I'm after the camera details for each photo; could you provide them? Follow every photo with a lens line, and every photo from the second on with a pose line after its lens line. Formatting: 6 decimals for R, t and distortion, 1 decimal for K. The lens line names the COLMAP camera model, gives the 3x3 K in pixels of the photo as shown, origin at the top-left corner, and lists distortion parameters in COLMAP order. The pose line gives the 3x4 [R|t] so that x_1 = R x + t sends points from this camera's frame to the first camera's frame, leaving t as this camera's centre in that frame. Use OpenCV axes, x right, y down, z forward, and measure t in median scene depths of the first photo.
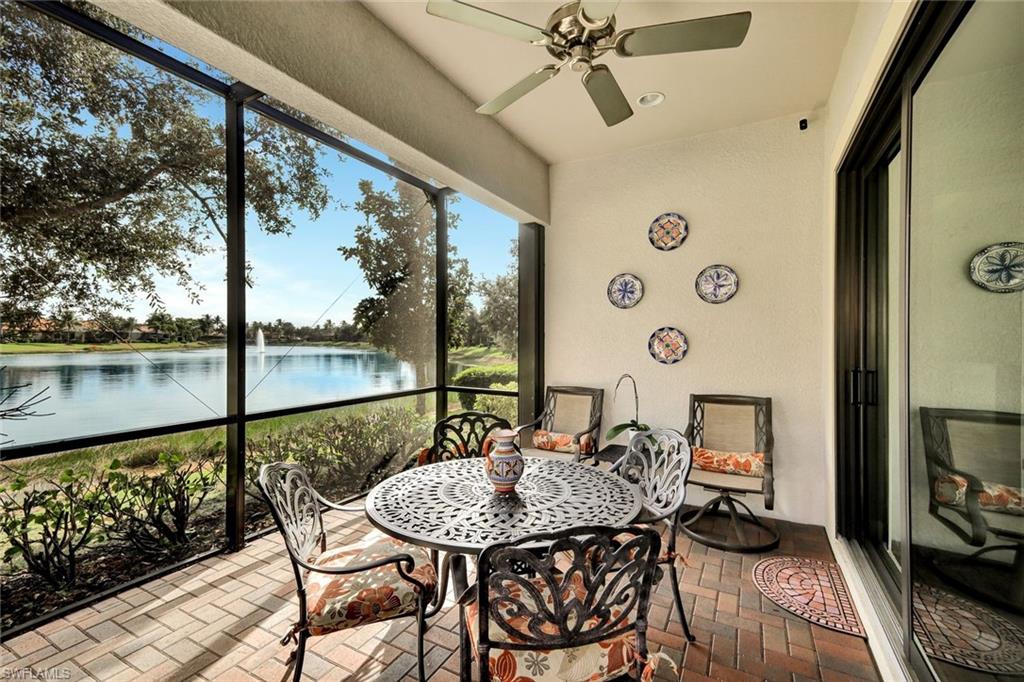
lens RADIAL K [[445.1, 0, 513.6], [0, 445.1, 337.8], [0, 0, 1]] dist [0.027784, 0.000182]
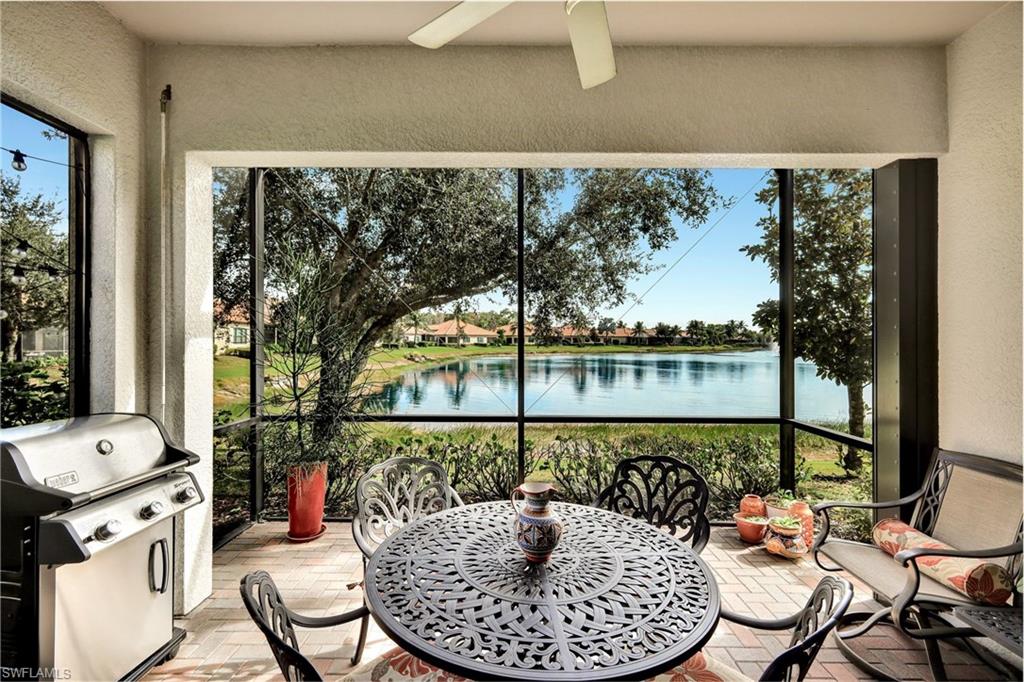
lens RADIAL K [[446.7, 0, 512.0], [0, 446.7, 341.0], [0, 0, 1]] dist [0.004155, -0.000095]
pose [[0.473438, -0.001181, -0.880827, 0.181906], [0.001375, 0.999999, -0.000602, -0.013205], [0.880826, -0.000926, 0.473439, 0.158941]]
